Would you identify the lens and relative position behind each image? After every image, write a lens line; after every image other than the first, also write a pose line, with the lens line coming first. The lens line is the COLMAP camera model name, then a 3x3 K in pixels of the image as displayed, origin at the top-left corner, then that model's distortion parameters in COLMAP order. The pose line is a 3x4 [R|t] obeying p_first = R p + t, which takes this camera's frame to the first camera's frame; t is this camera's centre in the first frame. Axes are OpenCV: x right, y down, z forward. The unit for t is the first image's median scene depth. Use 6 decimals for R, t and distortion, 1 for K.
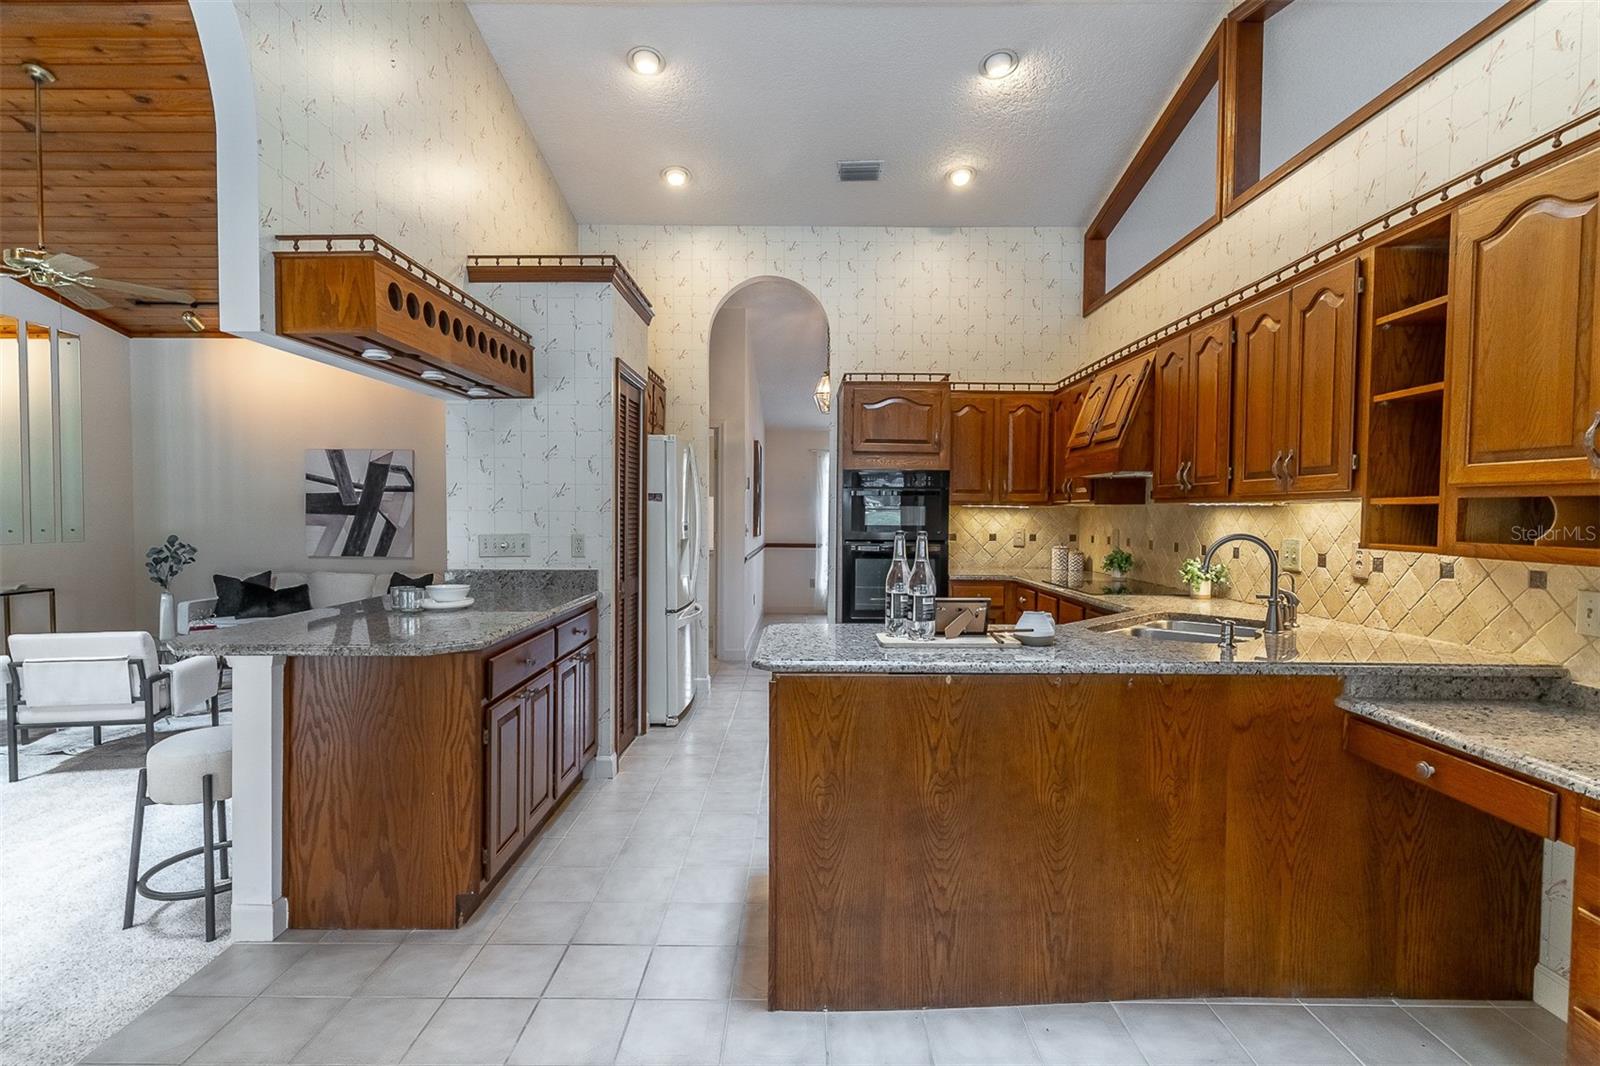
lens RADIAL K [[768.9, 0, 797.3], [0, 768.9, 536.0], [0, 0, 1]] dist [0.002639, -0.000278]
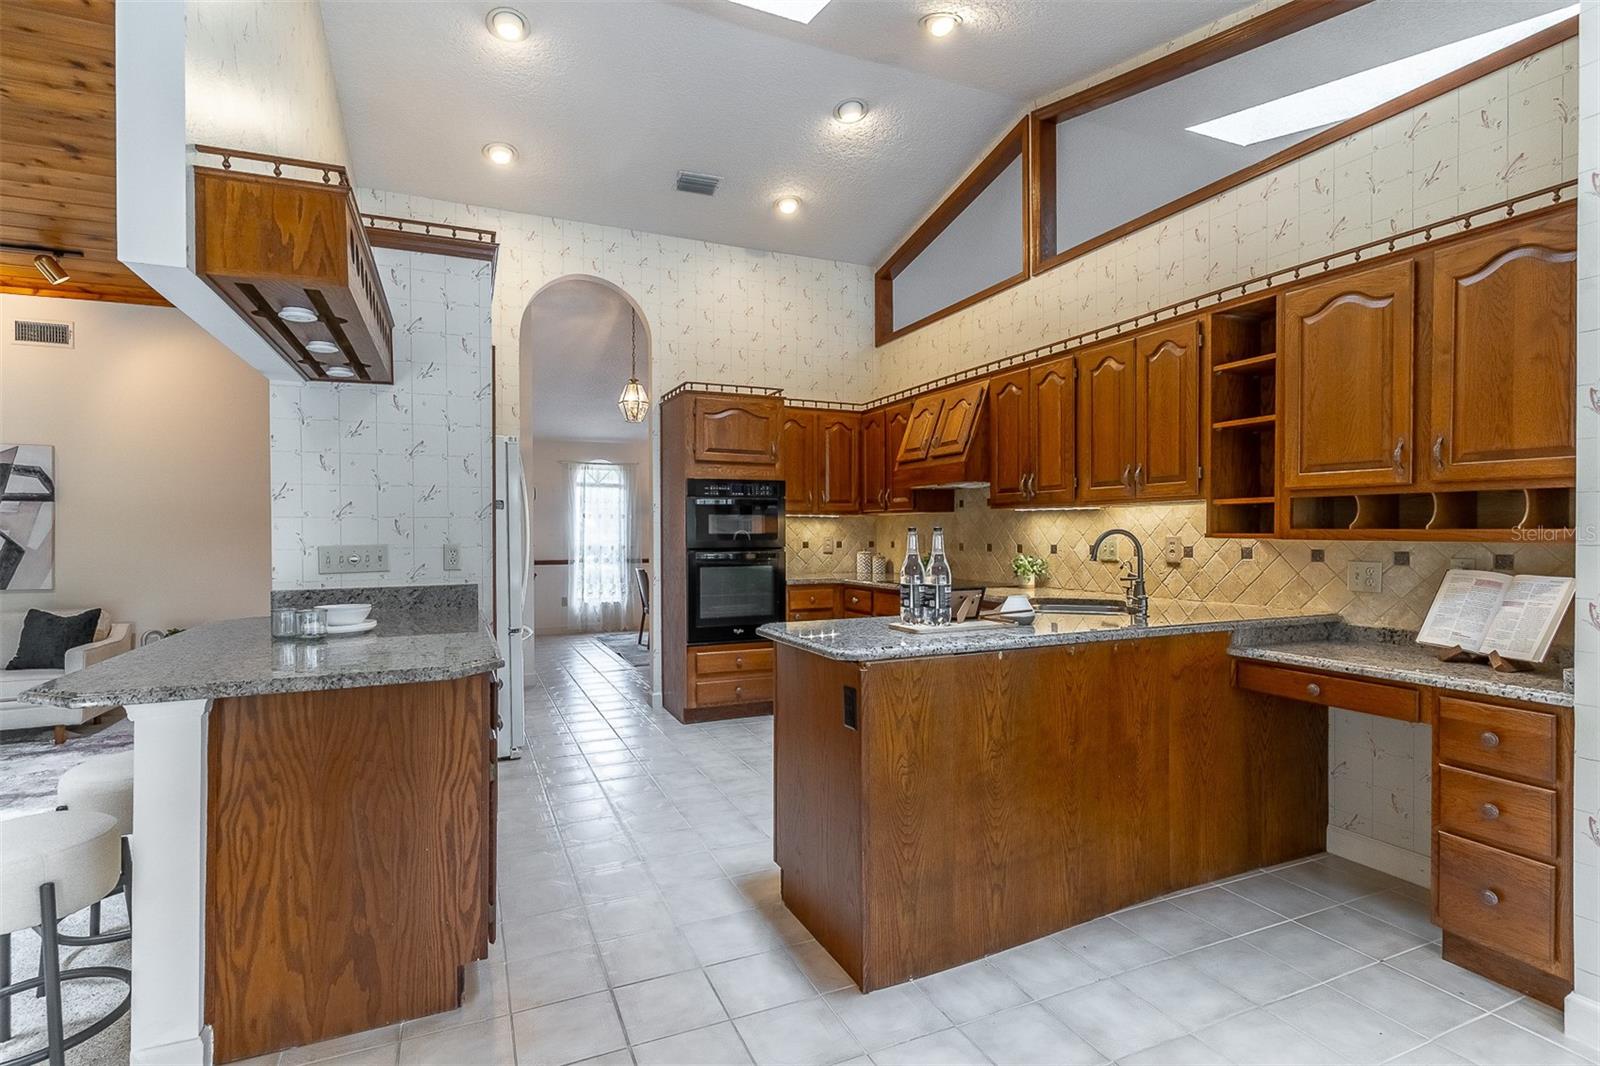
lens RADIAL K [[767.8, 0, 794.5], [0, 767.8, 538.4], [0, 0, 1]] dist [0.001067, 0.000249]
pose [[0.913225, -0.013740, 0.407224, -0.444034], [0.022457, 0.999609, -0.016633, 0.022860], [-0.406837, 0.024334, 0.913177, 0.076838]]
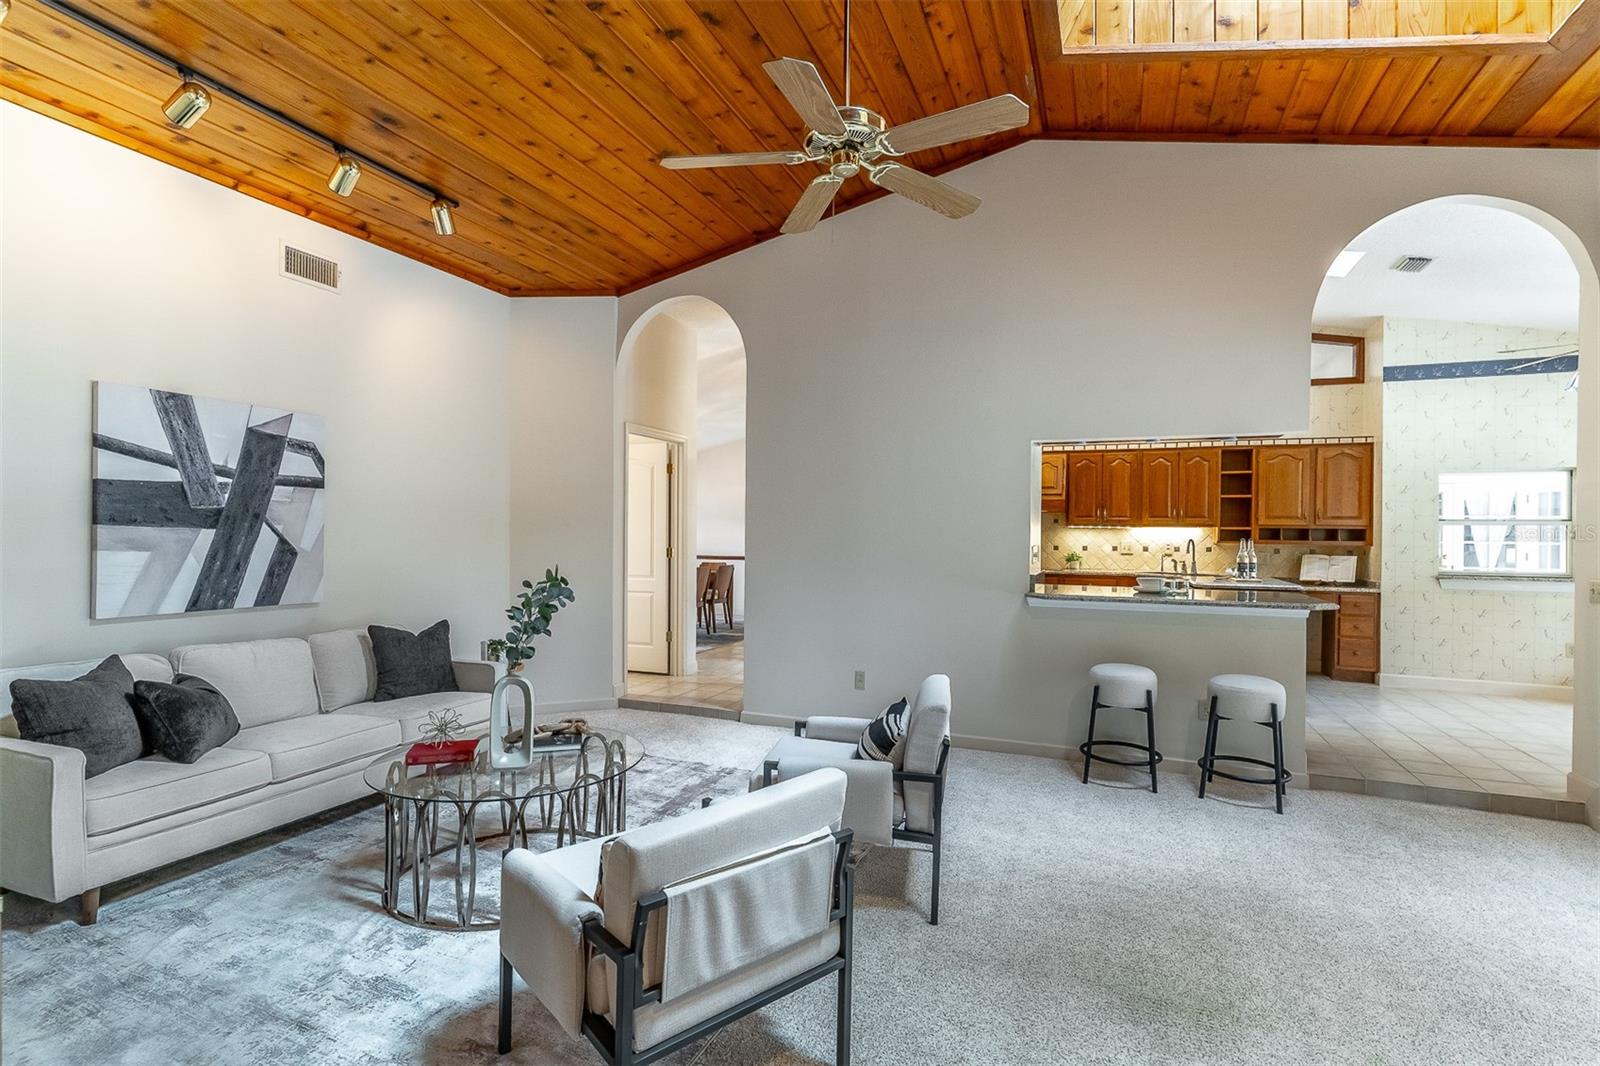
lens RADIAL K [[767.8, 0, 794.5], [0, 767.8, 538.4], [0, 0, 1]] dist [0.001067, 0.000249]
pose [[0.371670, -0.007936, 0.928331, -2.743200], [0.020987, 0.999780, 0.000144, -0.038267], [-0.928128, 0.019429, 0.371755, 1.394755]]
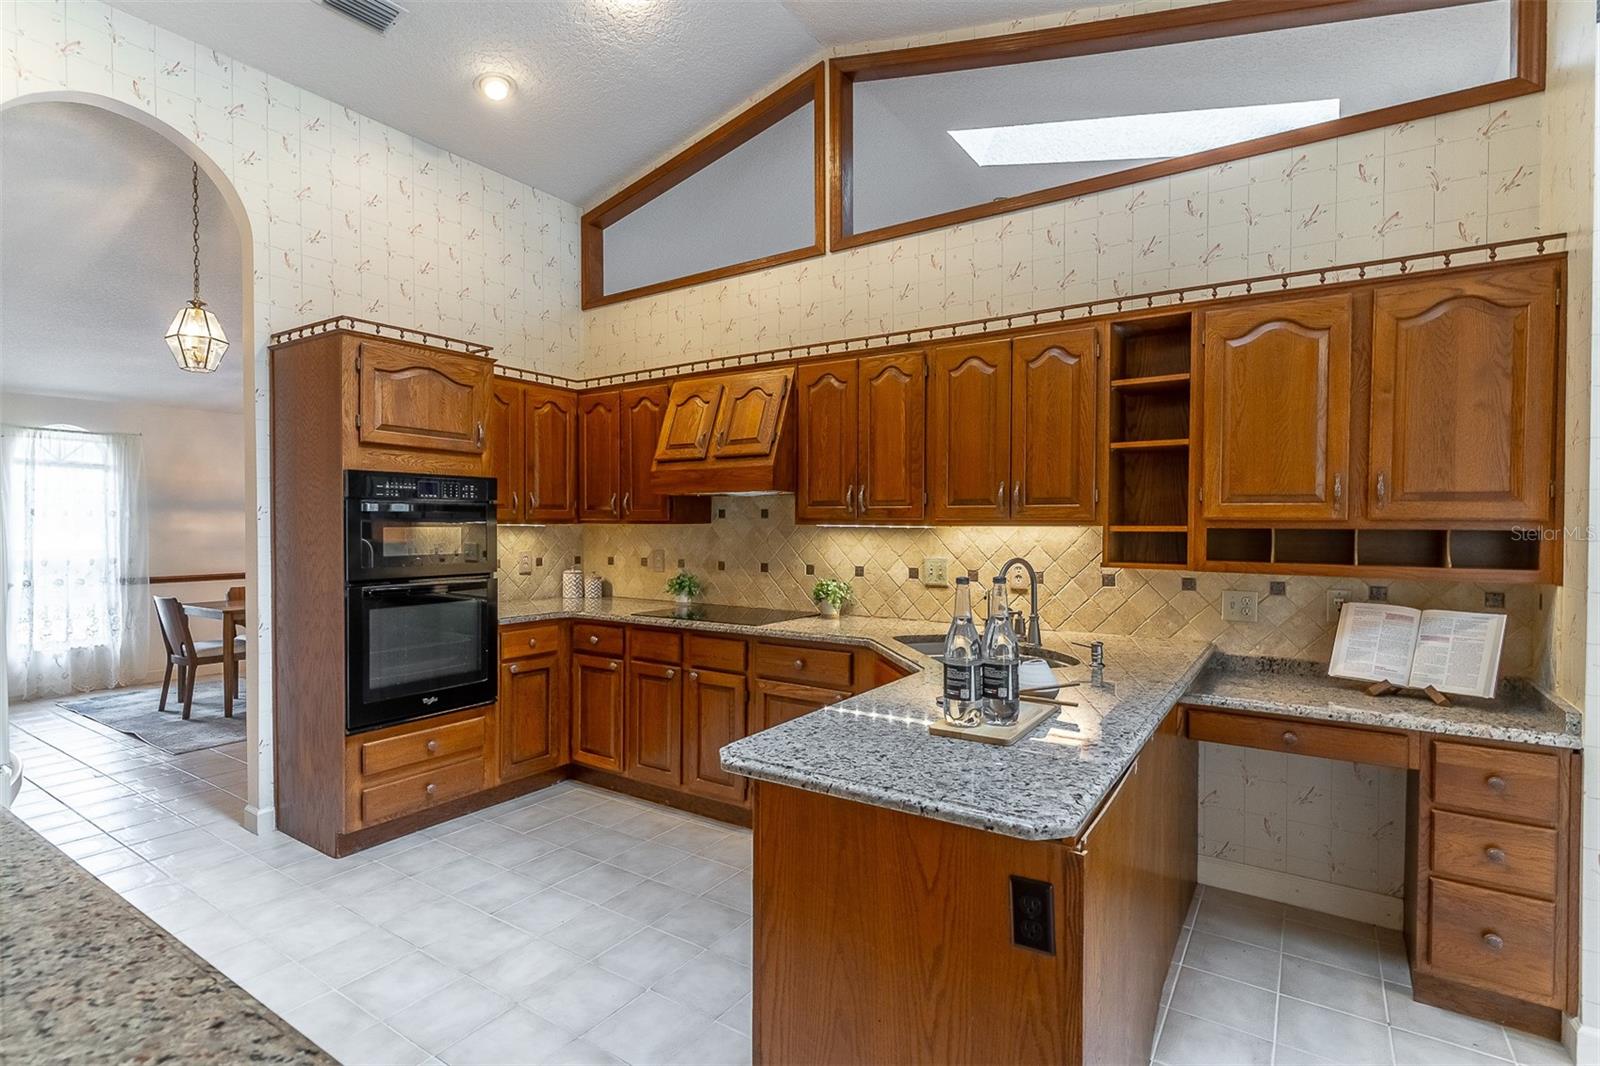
lens RADIAL K [[768.9, 0, 797.3], [0, 768.9, 536.0], [0, 0, 1]] dist [0.002639, -0.000278]
pose [[0.552226, -0.019464, 0.833467, -0.529487], [0.027687, 0.999604, 0.005000, -0.050937], [-0.833235, 0.020316, 0.552546, 0.707965]]
